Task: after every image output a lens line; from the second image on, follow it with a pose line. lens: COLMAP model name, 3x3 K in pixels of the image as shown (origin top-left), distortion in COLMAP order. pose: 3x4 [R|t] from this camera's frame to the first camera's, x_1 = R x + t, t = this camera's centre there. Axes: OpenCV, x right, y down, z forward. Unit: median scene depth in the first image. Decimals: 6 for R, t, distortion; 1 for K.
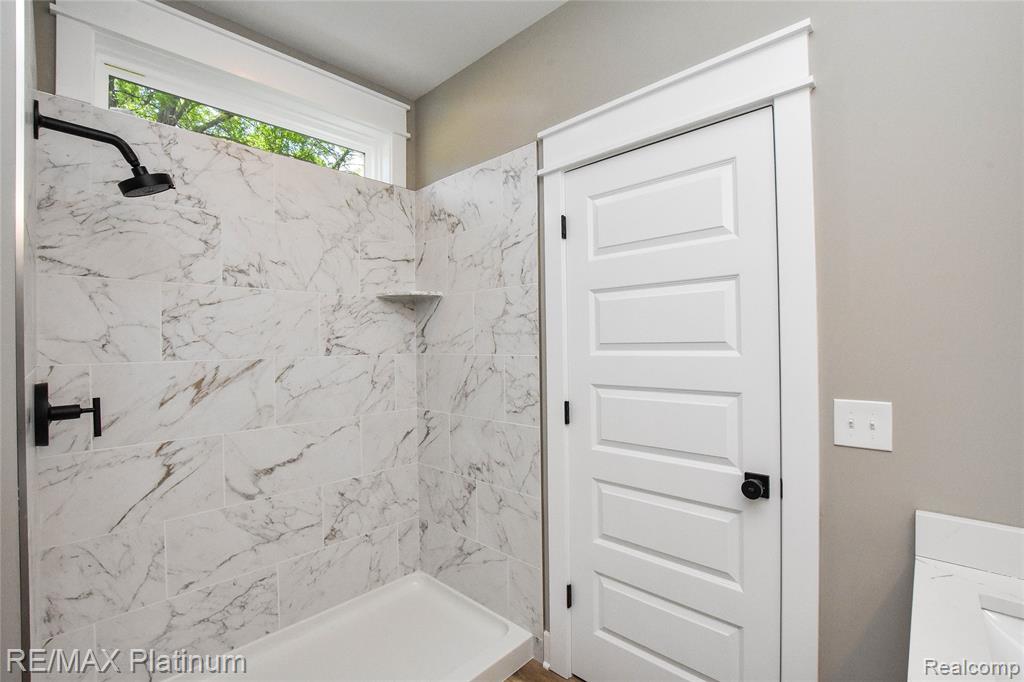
lens RADIAL K [[449.0, 0, 512.4], [0, 449.0, 342.3], [0, 0, 1]] dist [-0.029934, 0.003208]
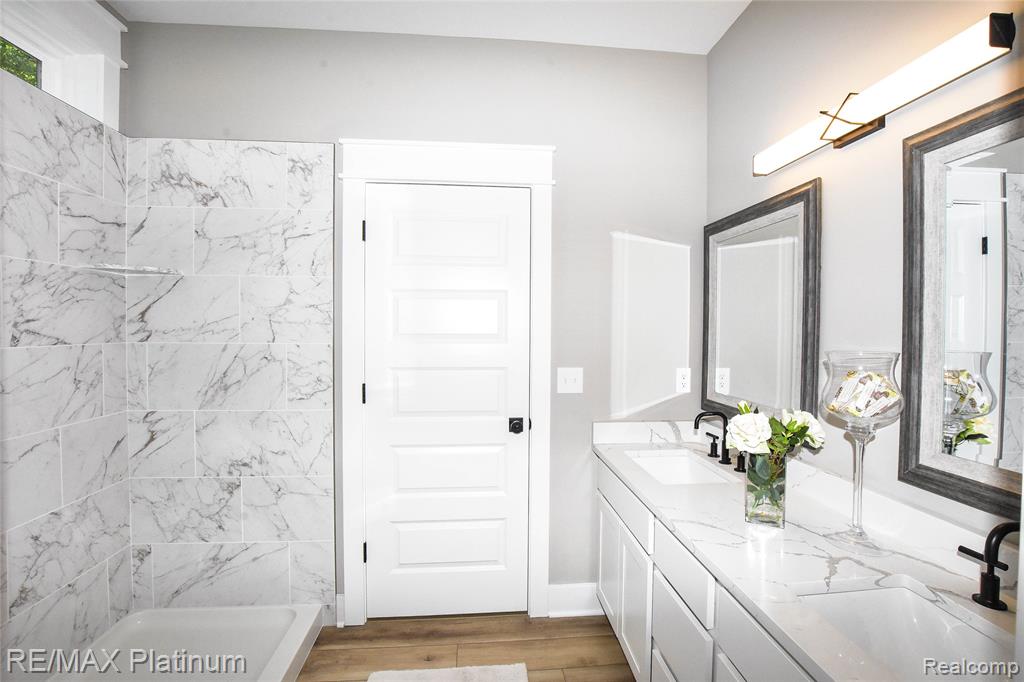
lens RADIAL K [[449.0, 0, 510.8], [0, 449.0, 338.4], [0, 0, 1]] dist [-0.029934, 0.003208]
pose [[0.671307, 0.001273, 0.741178, -0.378704], [-0.017464, 0.999748, 0.014101, -0.005904], [-0.740974, -0.022410, 0.671160, -0.034071]]
